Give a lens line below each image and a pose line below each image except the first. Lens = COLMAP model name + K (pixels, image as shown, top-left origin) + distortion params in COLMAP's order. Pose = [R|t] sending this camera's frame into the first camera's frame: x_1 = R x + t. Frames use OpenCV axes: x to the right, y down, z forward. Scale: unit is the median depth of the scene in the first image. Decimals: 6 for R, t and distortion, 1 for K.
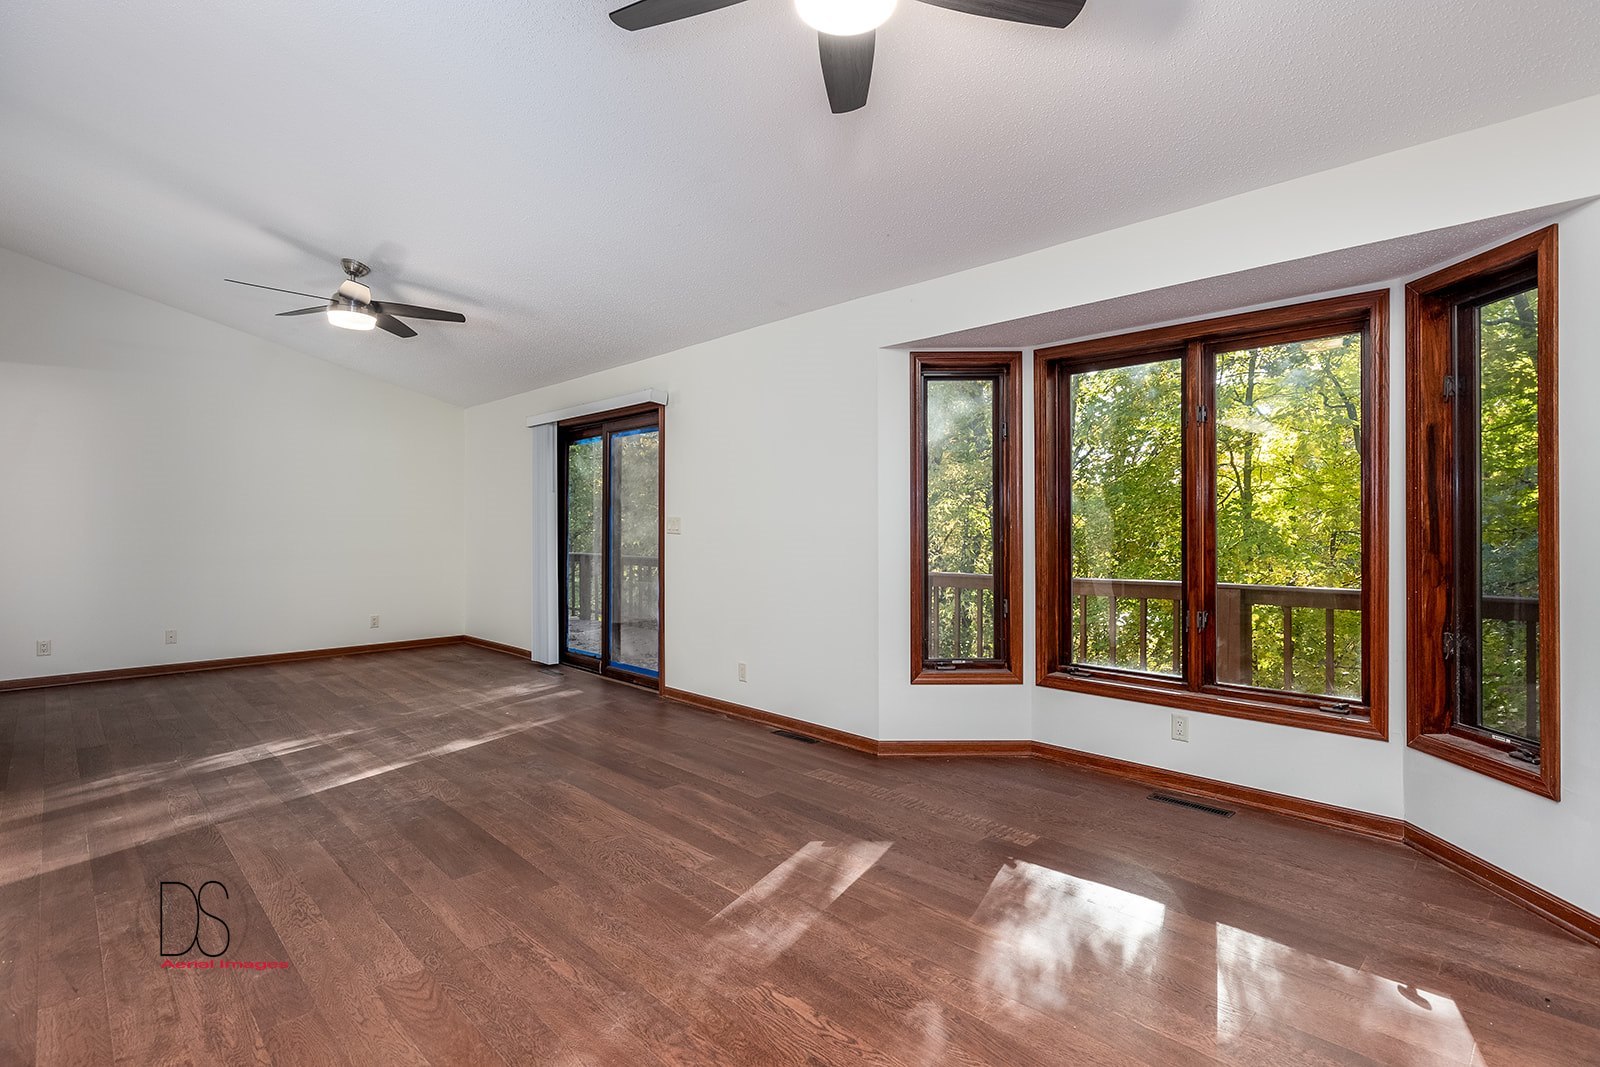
lens RADIAL K [[787.4, 0, 832.9], [0, 787.4, 530.1], [0, 0, 1]] dist [-0.004282, 0.000143]
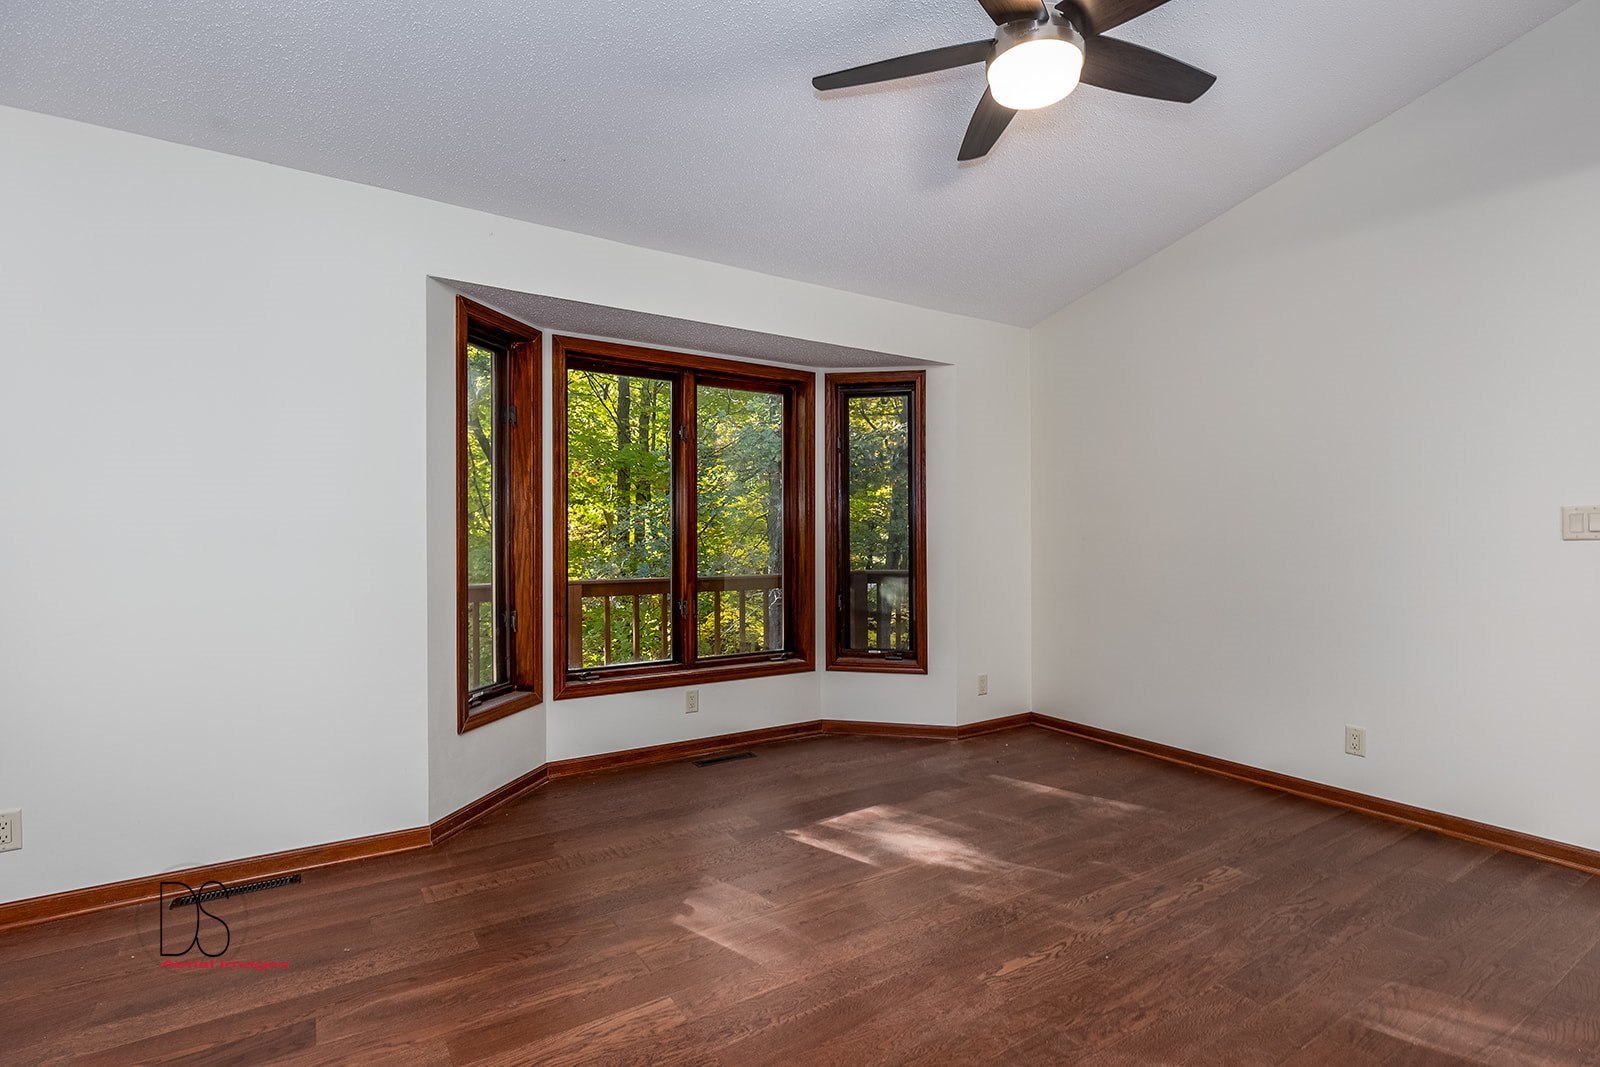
lens RADIAL K [[787.4, 0, 800.0], [0, 787.4, 533.5], [0, 0, 1]] dist [-0.003187, -0.000279]
pose [[0.199648, -0.001316, 0.979867, -0.711171], [0.001524, 0.999998, 0.001033, 0.001910], [-0.979866, 0.001287, 0.199650, 0.649334]]
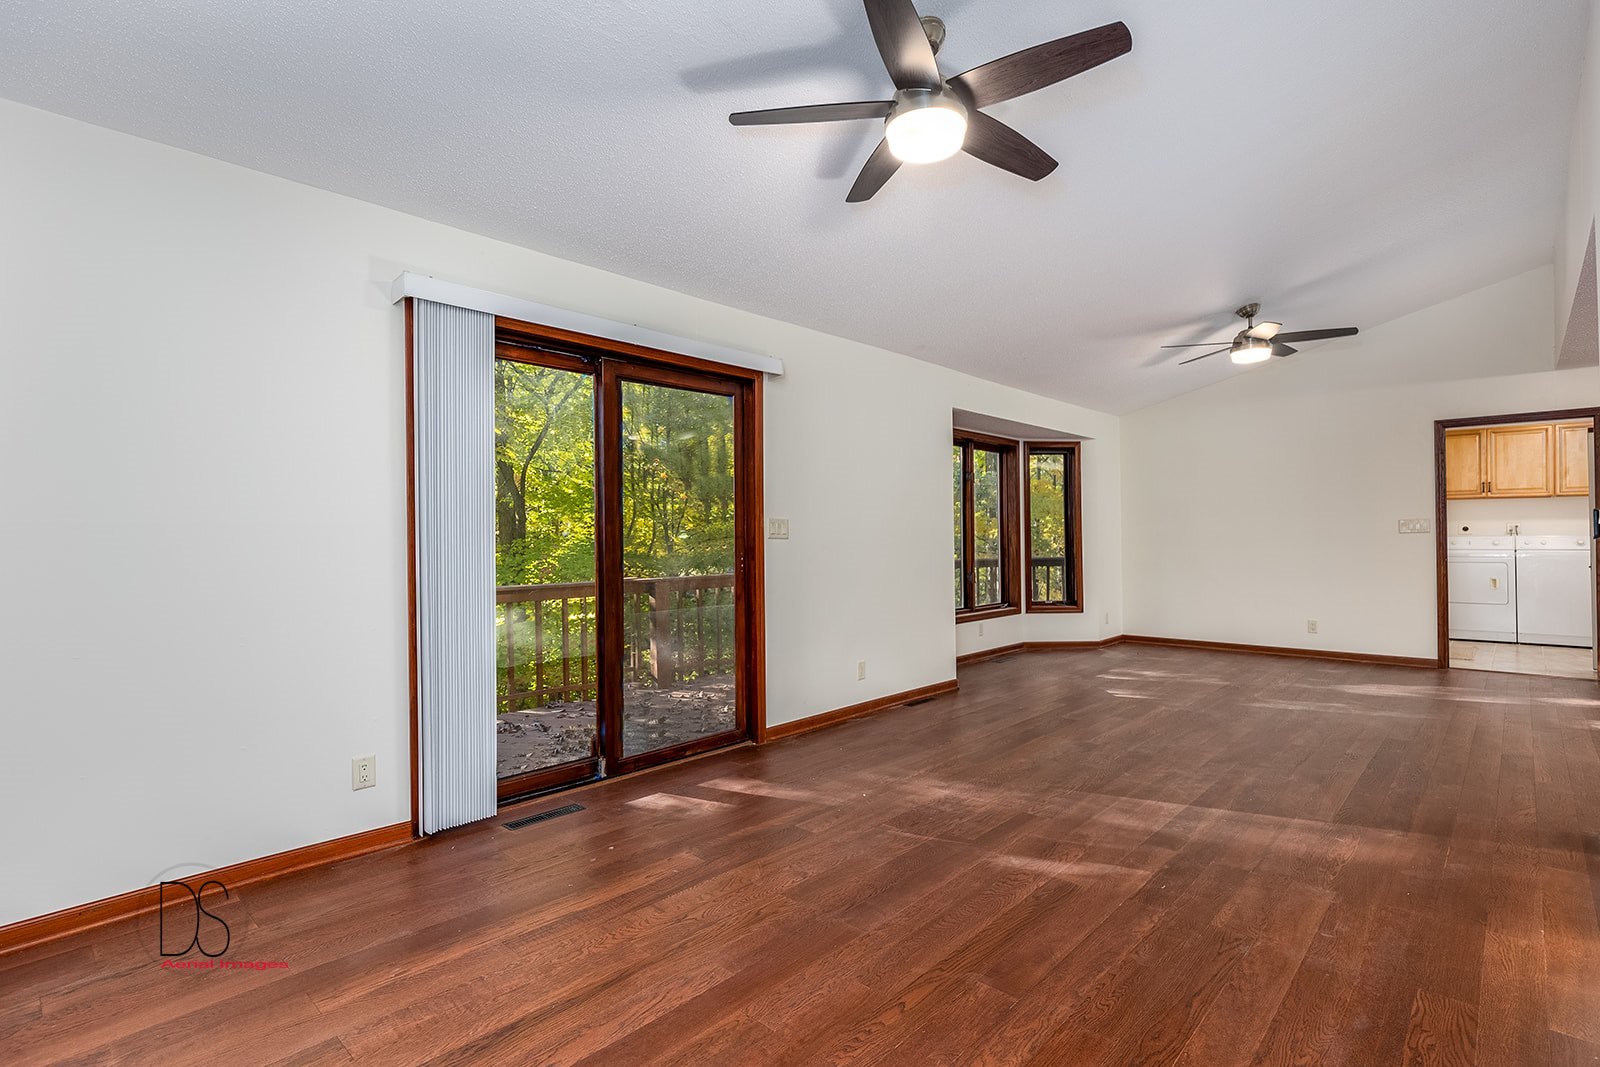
lens RADIAL K [[814.9, 0, 798.5], [0, 814.9, 558.8], [0, 0, 1]] dist [0.049847, -0.023820]
pose [[-0.066173, -0.030471, 0.997343, -1.766670], [0.005835, 0.999505, 0.030924, -0.003943], [-0.997791, 0.007866, -0.065962, 1.720090]]
